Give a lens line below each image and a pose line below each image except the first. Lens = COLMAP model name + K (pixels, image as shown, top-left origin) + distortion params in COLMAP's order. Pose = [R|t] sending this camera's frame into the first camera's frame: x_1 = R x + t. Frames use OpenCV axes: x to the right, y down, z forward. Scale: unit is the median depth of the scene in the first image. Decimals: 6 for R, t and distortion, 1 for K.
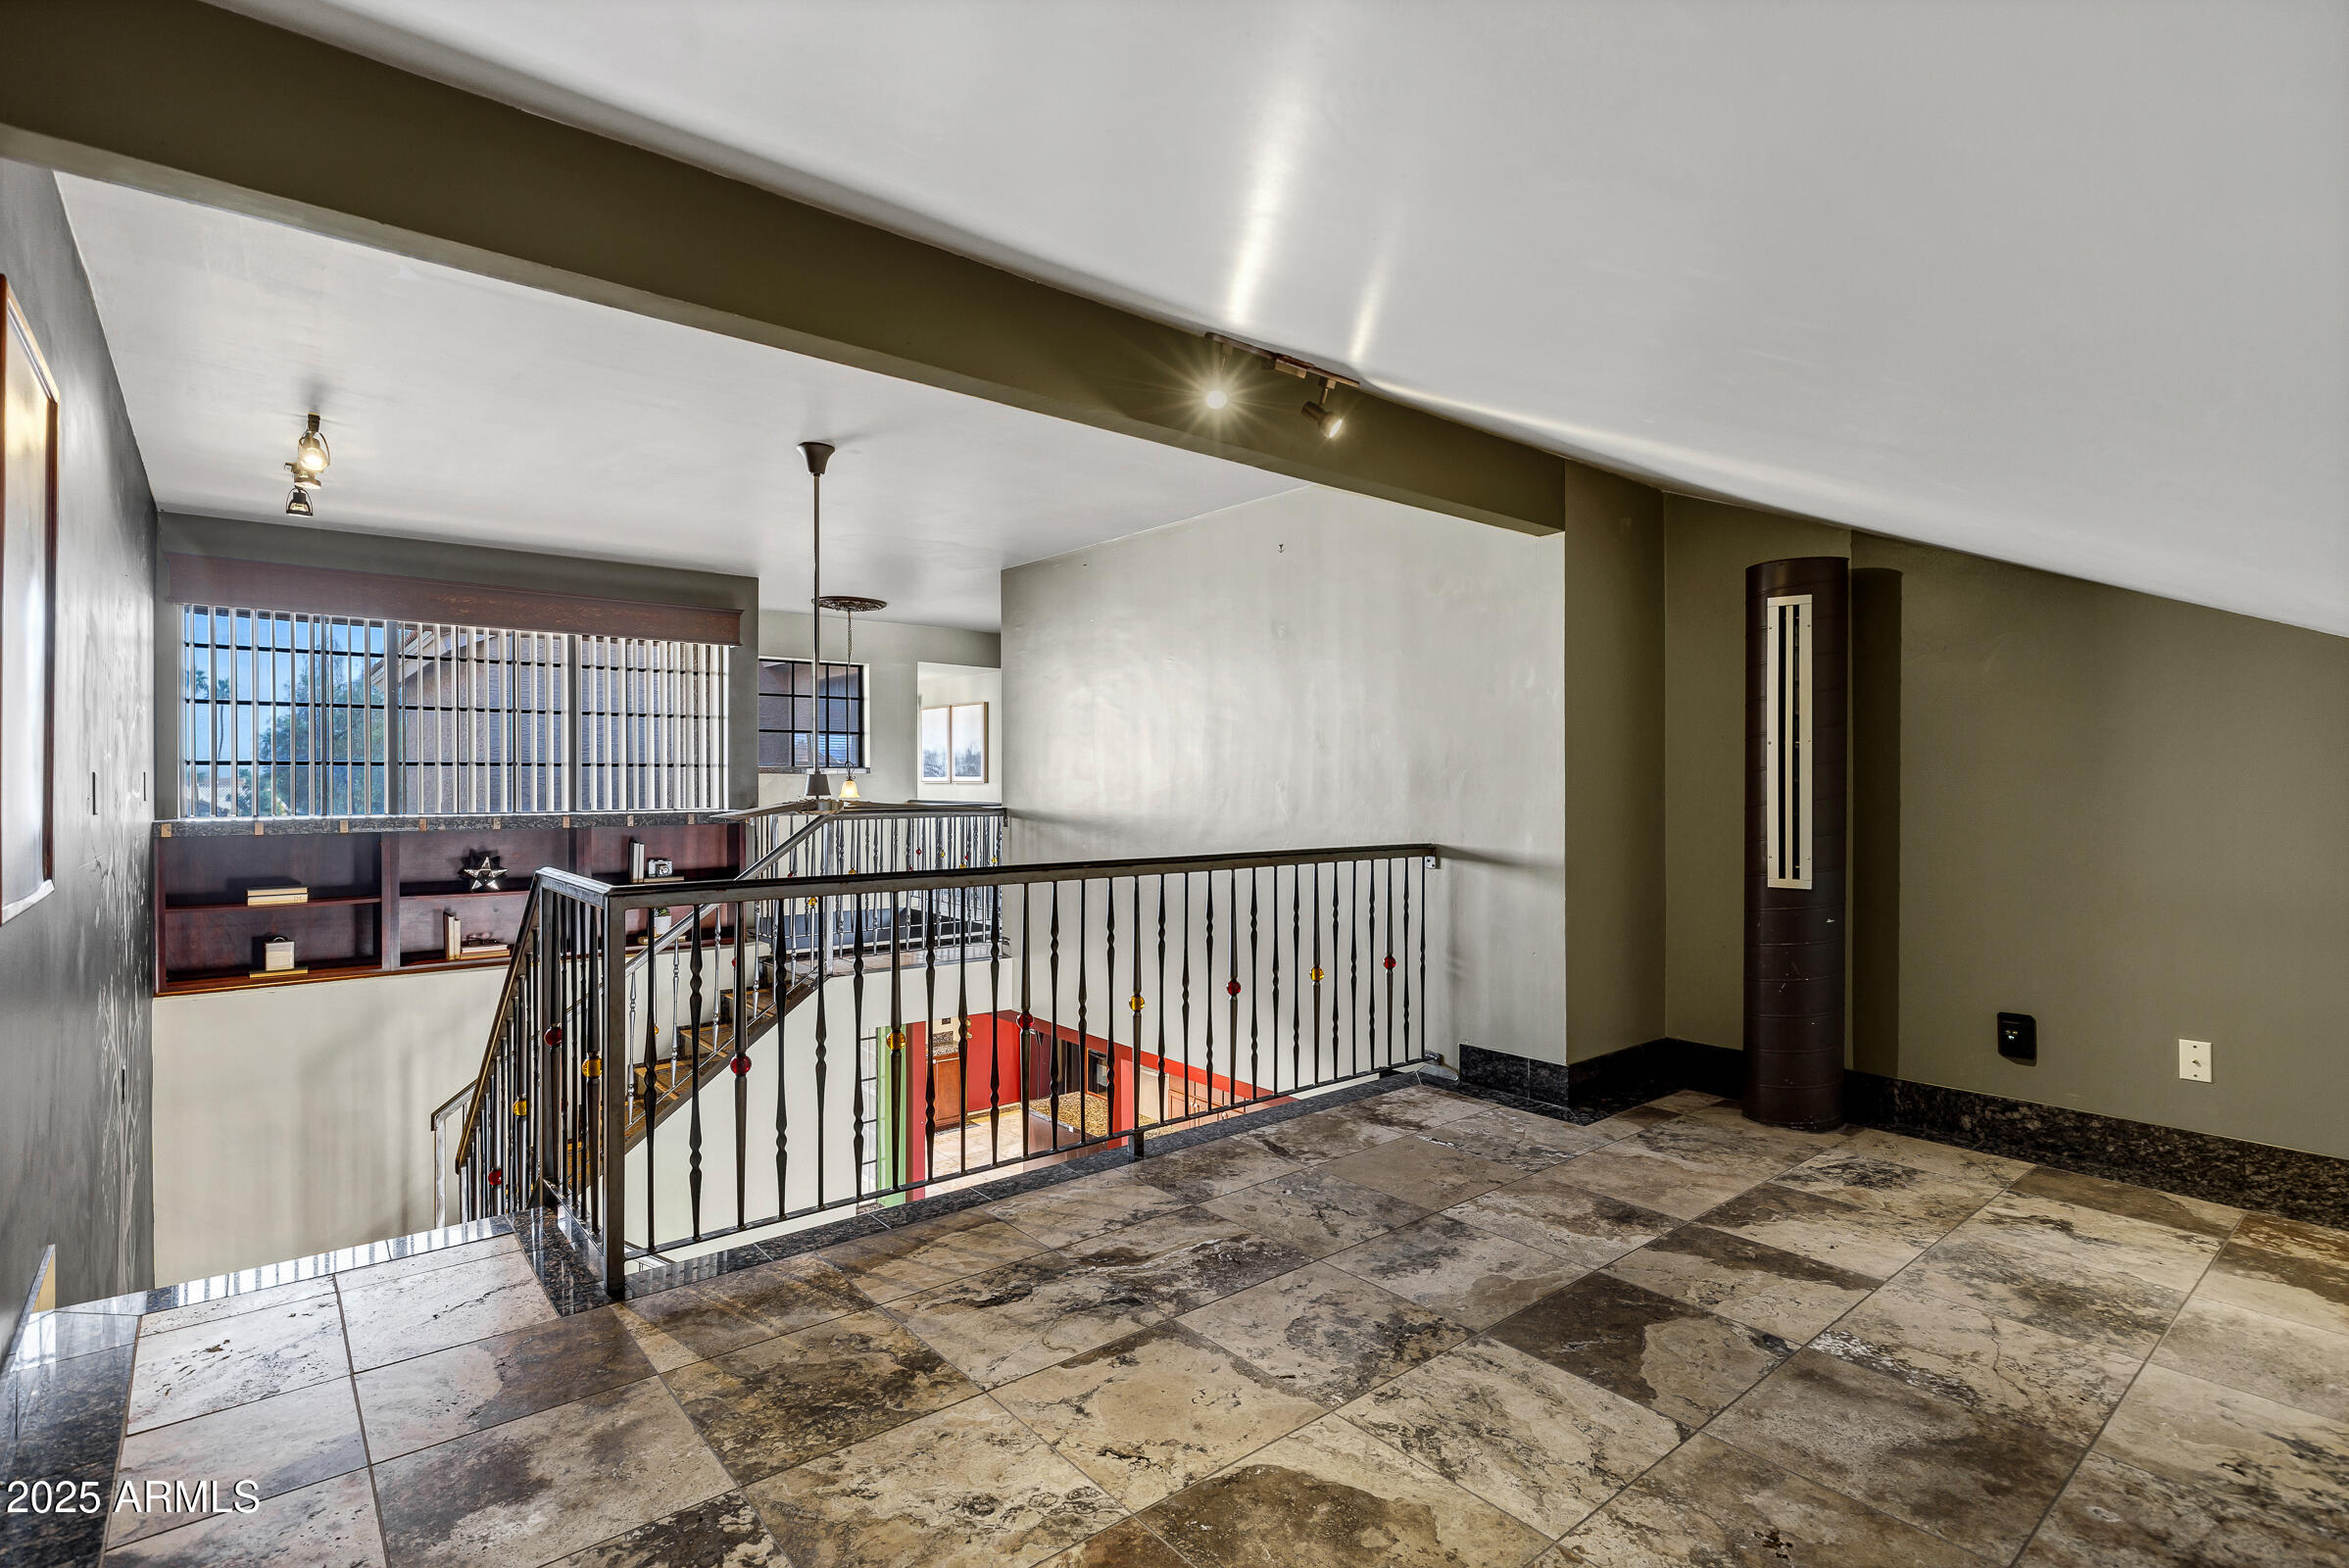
lens RADIAL K [[1142.5, 0, 1164.8], [0, 1142.5, 782.0], [0, 0, 1]] dist [-0.009361, 0.001795]
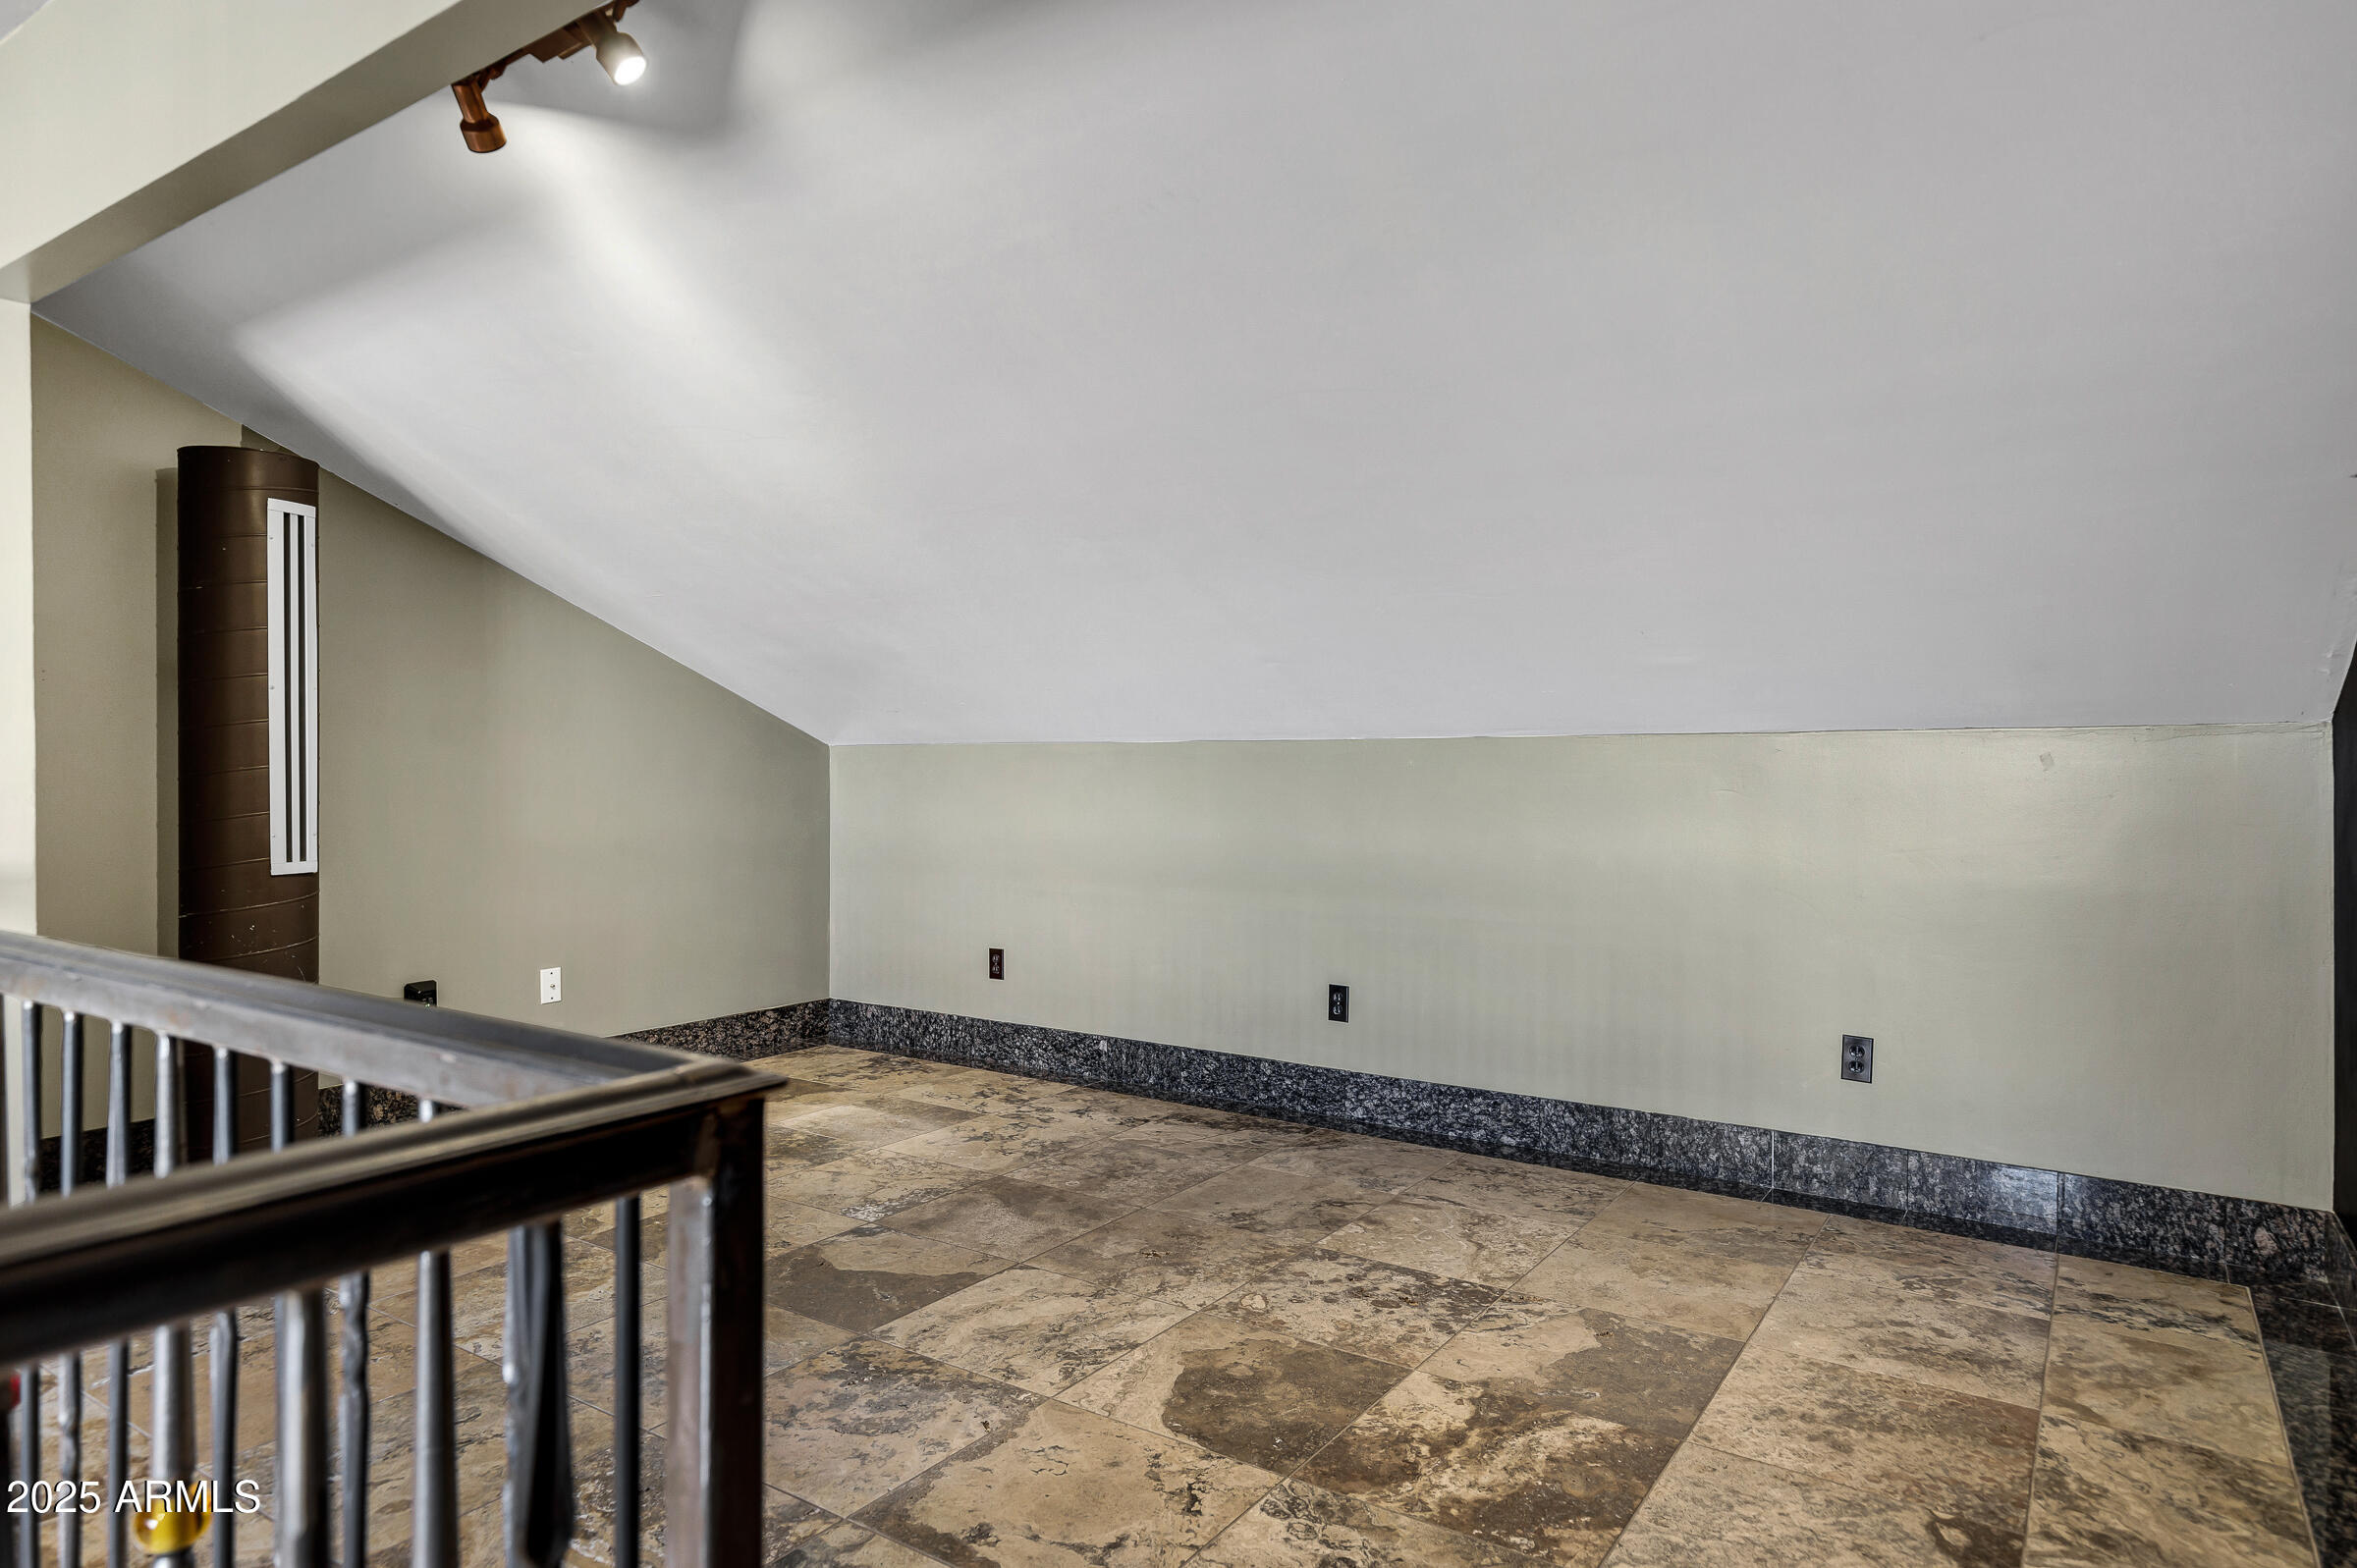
lens RADIAL K [[1352.2, 0, 1193.0], [0, 1352.2, 775.0], [0, 0, 1]] dist [0.001181, -0.001090]
pose [[-0.289957, -0.004200, 0.957030, -0.846558], [0.003776, 0.999978, 0.005532, 0.036469], [-0.957032, 0.005218, -0.289935, 1.088493]]
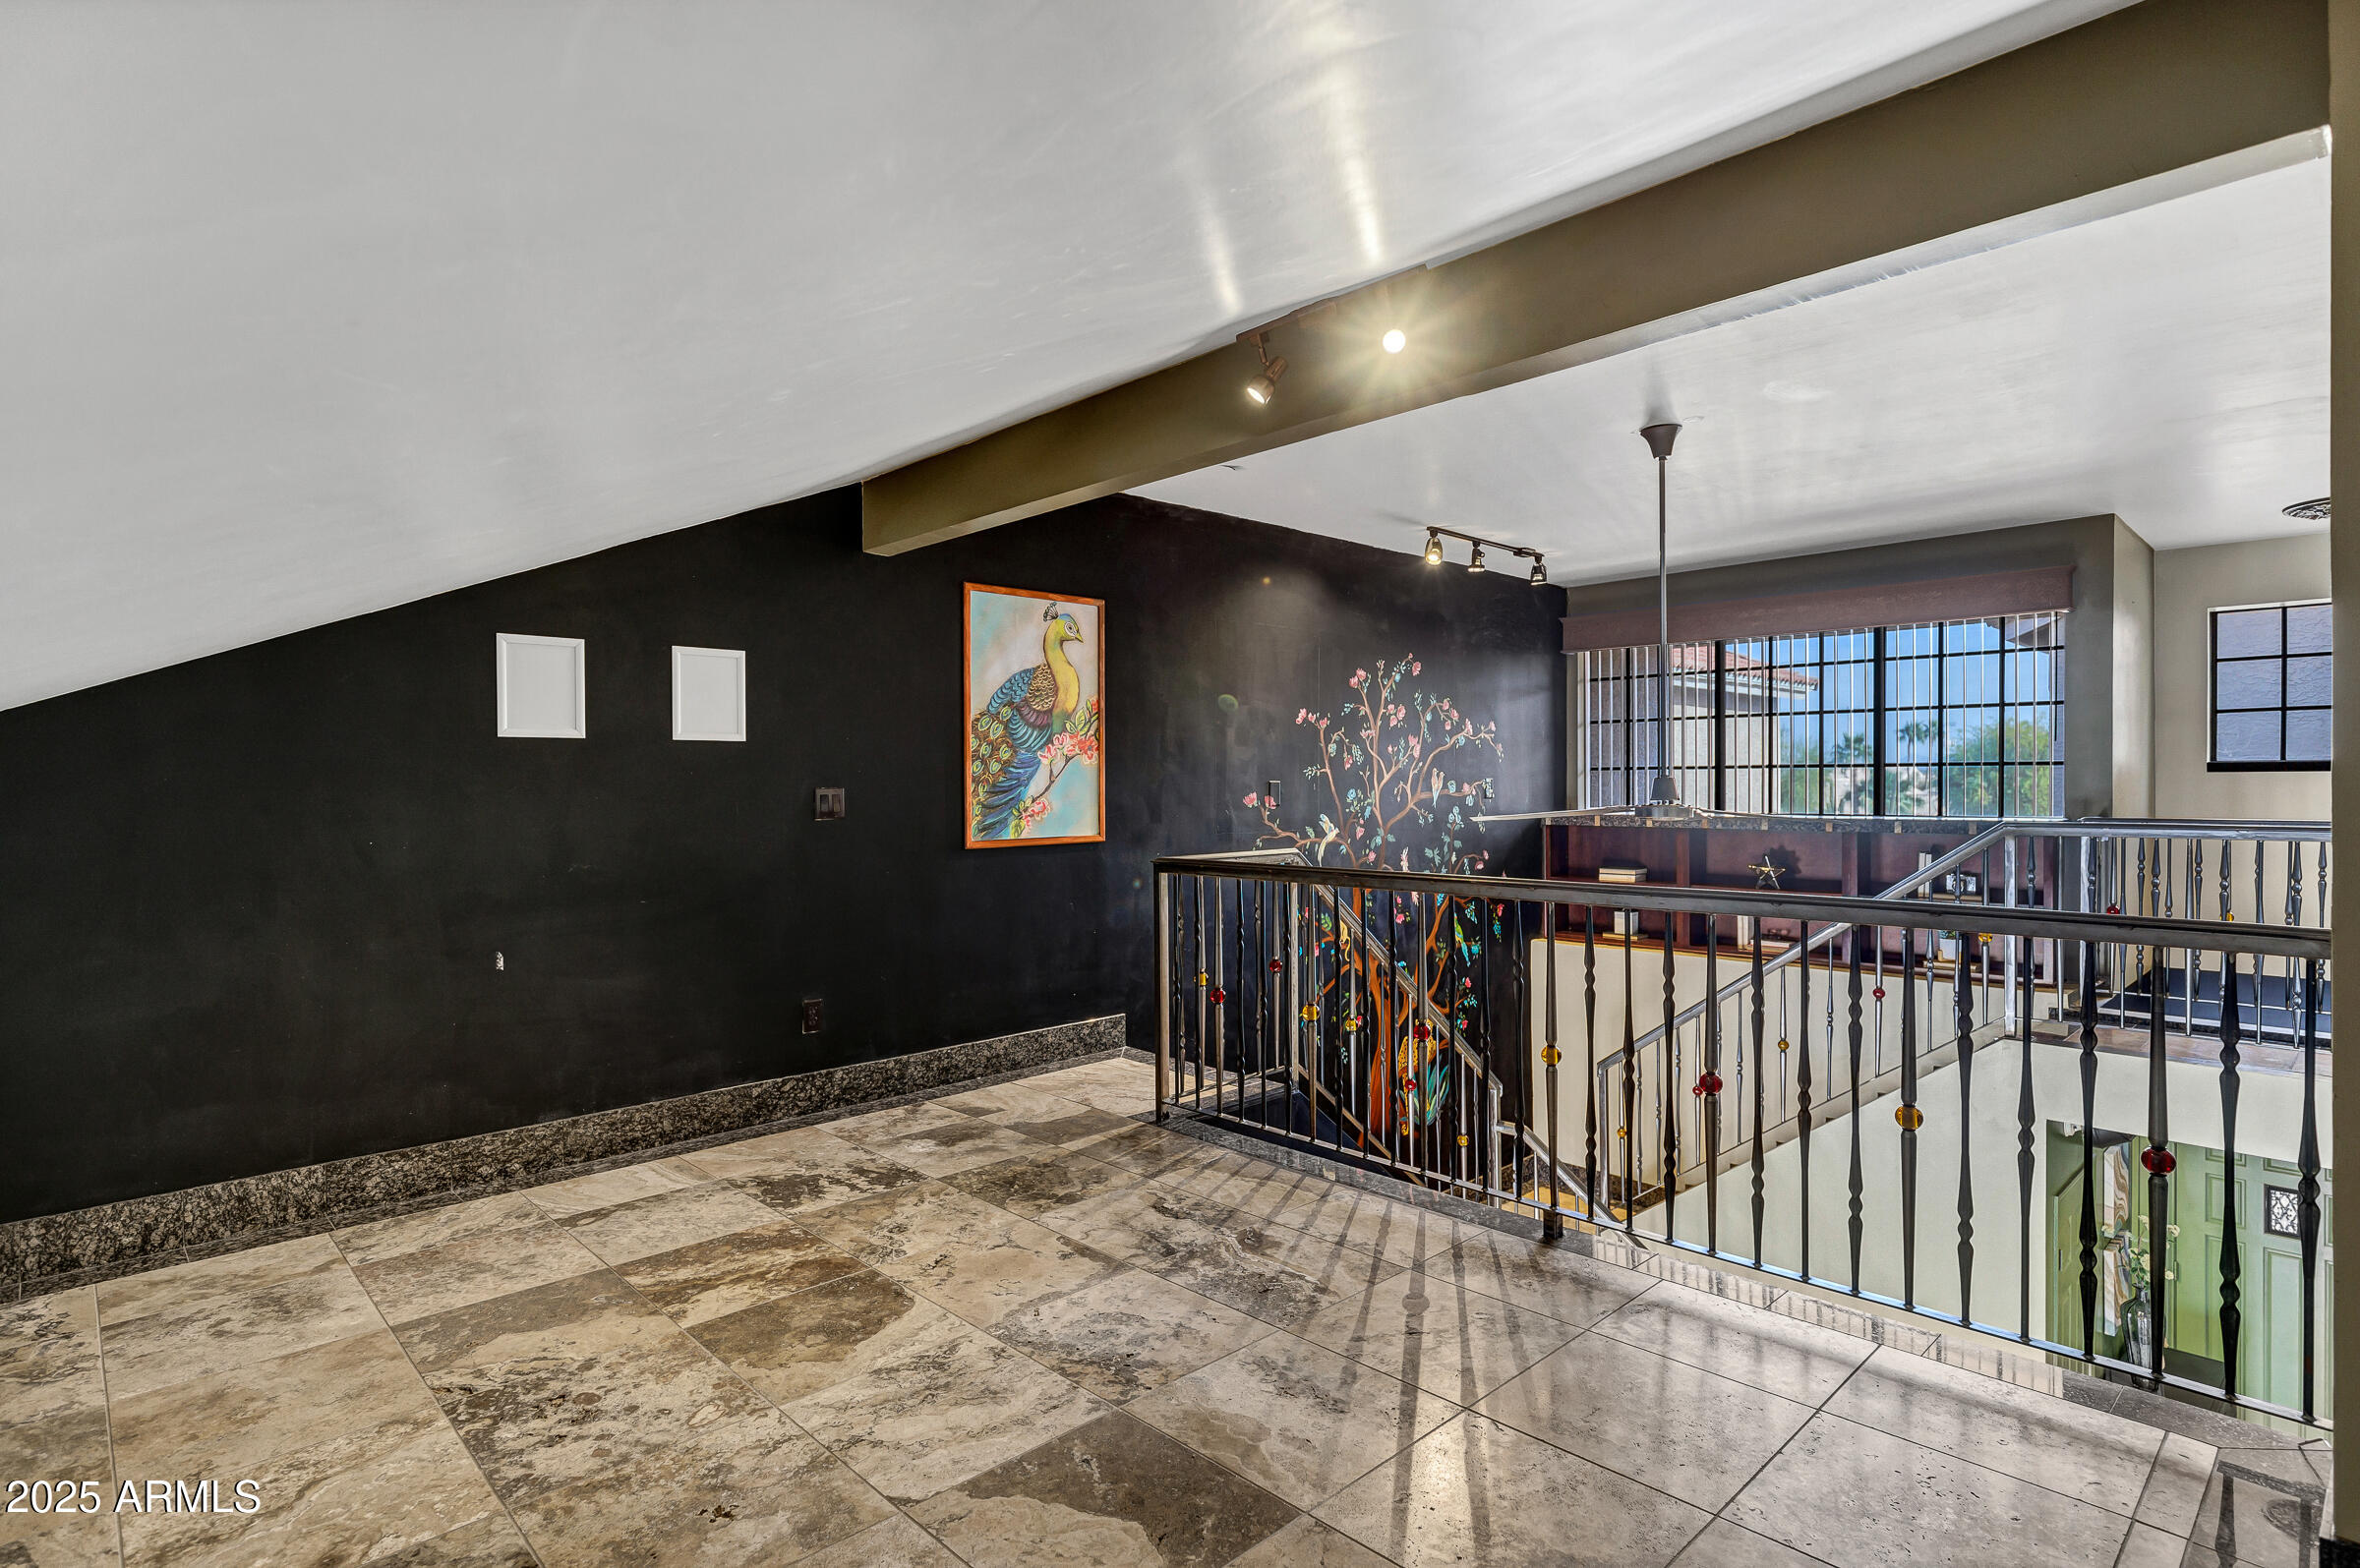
lens RADIAL K [[1215.6, 0, 1171.2], [0, 1215.6, 786.7], [0, 0, 1]] dist [-0.001424, -0.001815]
pose [[0.053968, 0.002445, -0.998540, 1.266104], [0.003682, 0.999990, 0.002647, -0.006399], [0.998536, -0.003819, 0.053958, 1.021479]]
